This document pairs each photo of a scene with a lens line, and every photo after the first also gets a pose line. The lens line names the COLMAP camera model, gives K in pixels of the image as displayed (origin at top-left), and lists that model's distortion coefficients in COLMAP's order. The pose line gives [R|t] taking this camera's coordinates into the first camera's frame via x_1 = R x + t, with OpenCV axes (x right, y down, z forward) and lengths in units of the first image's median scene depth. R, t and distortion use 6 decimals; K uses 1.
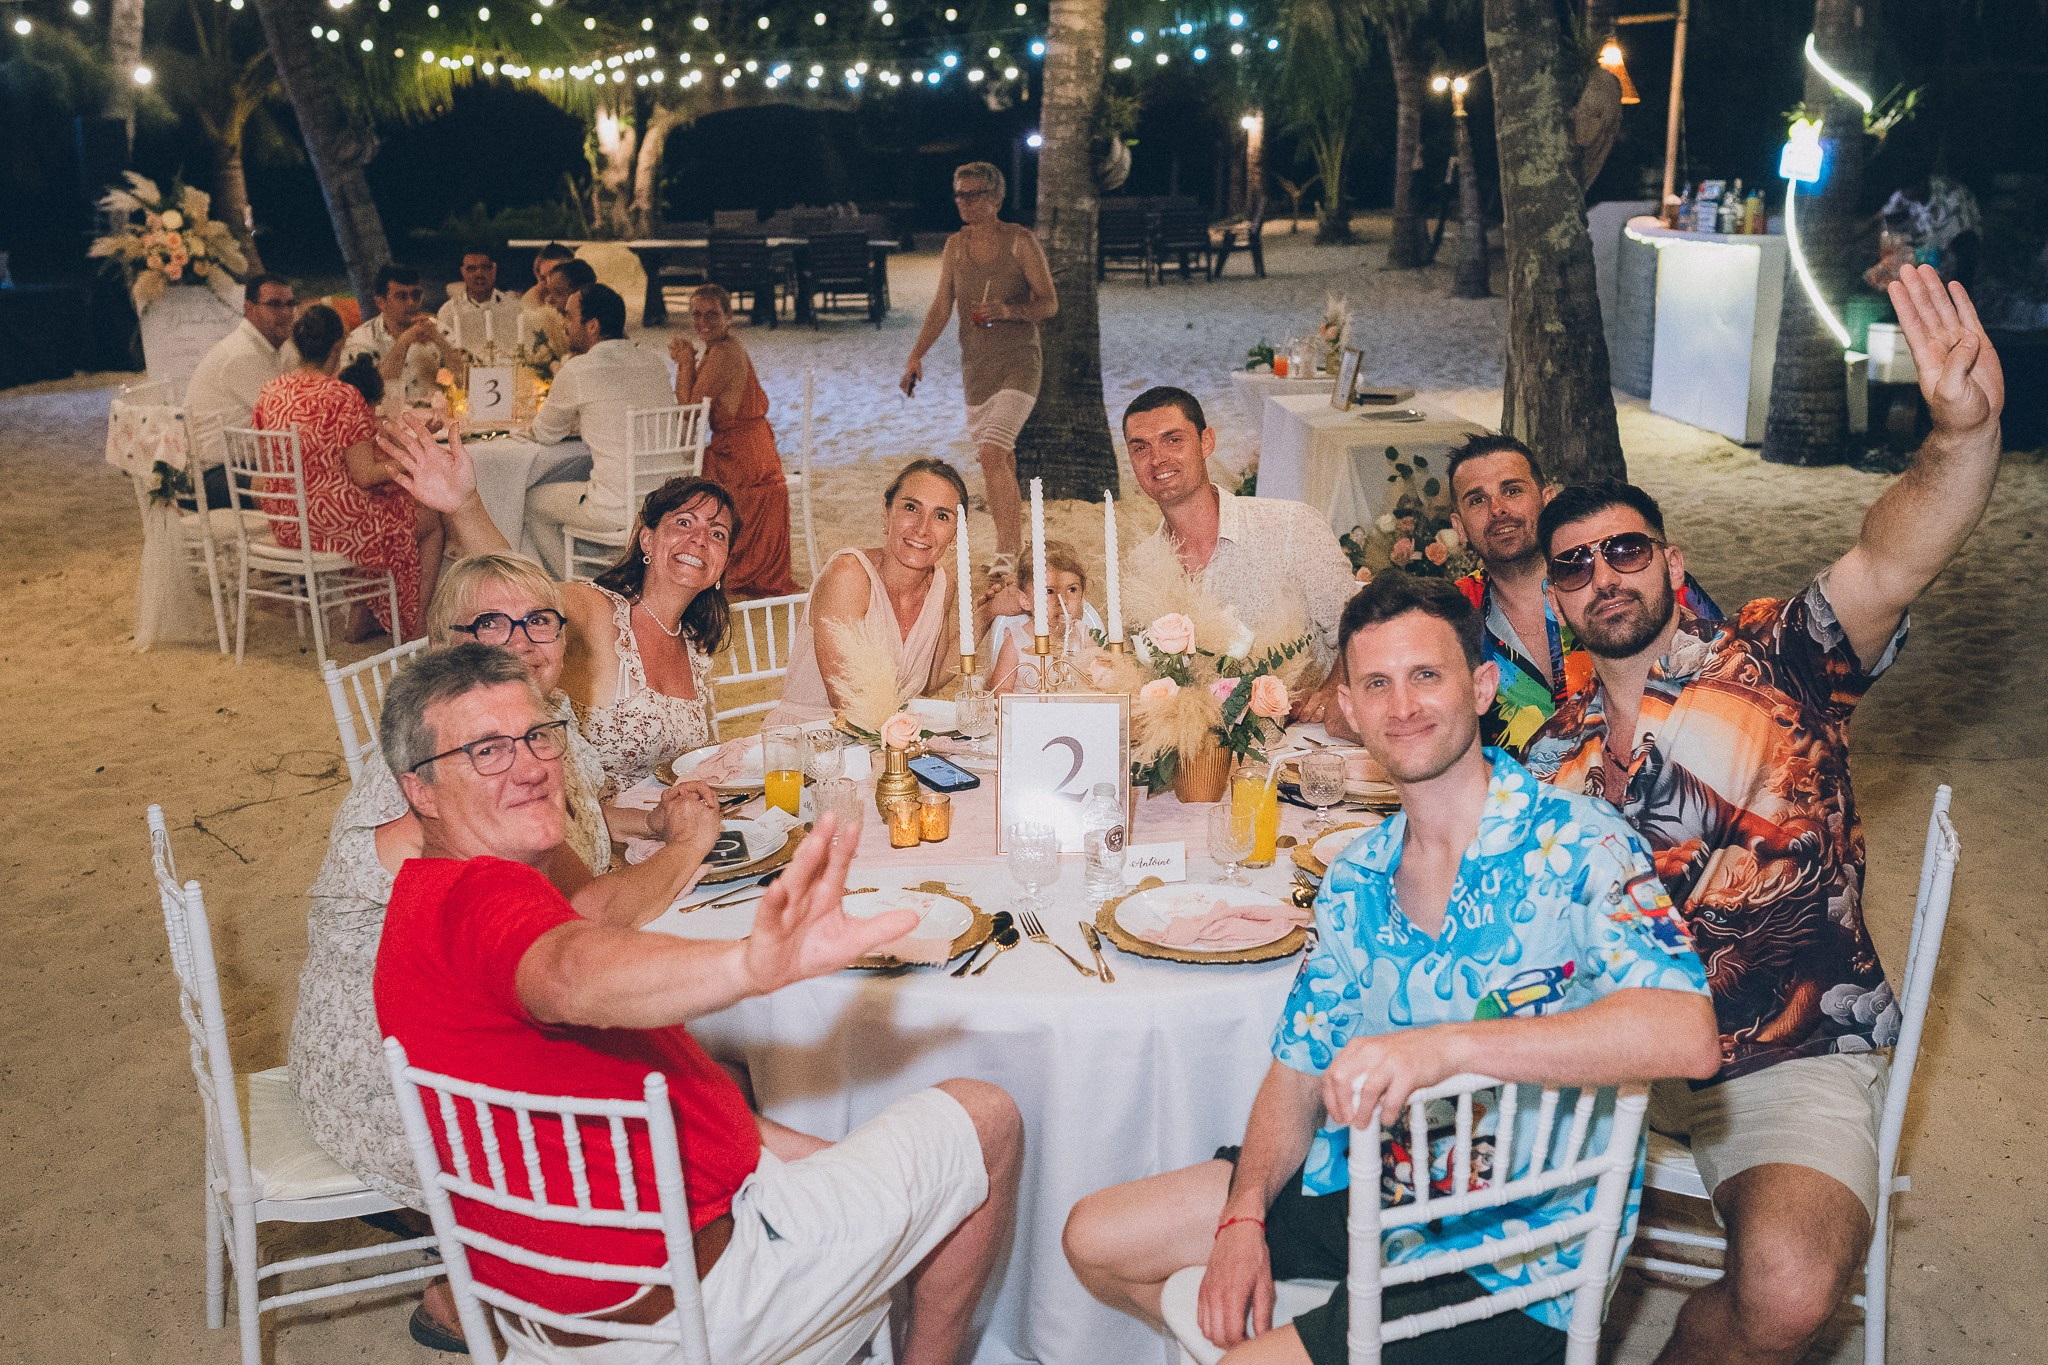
lens RADIAL K [[2039.6, 0, 1024.0], [0, 2039.6, 682.5], [0, 0, 1]] dist [-0.015483, 0.036969]
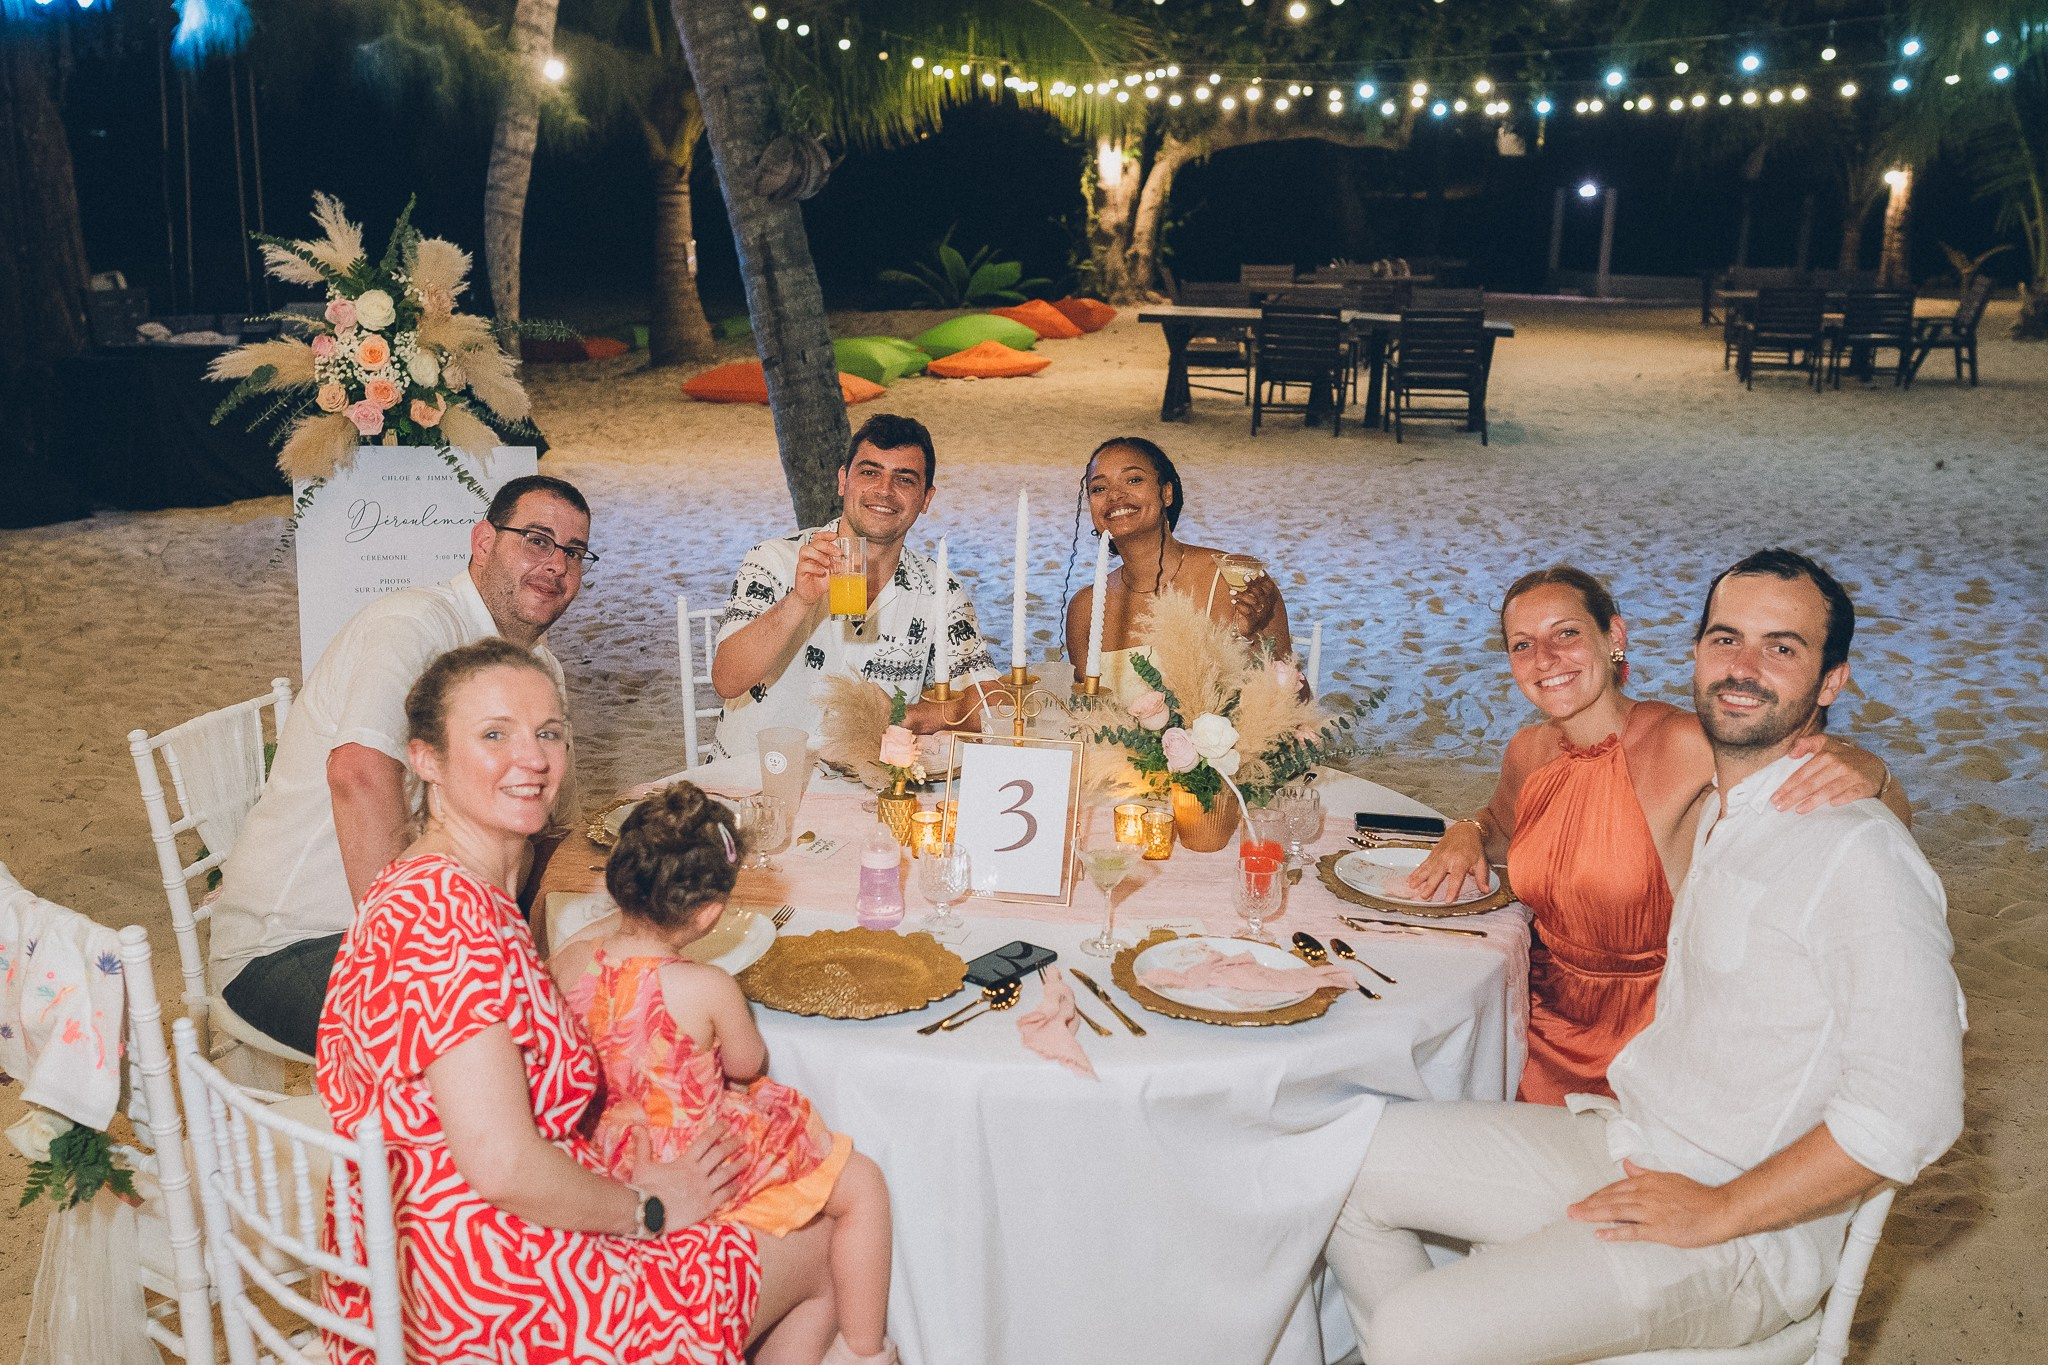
lens RADIAL K [[2039.6, 0, 1024.0], [0, 2039.6, 682.5], [0, 0, 1]] dist [-0.015483, 0.036969]
pose [[0.975312, 0.081441, -0.205267, -0.065660], [-0.085264, 0.996310, -0.009834, -0.058647], [0.203708, 0.027093, 0.978657, 0.224167]]
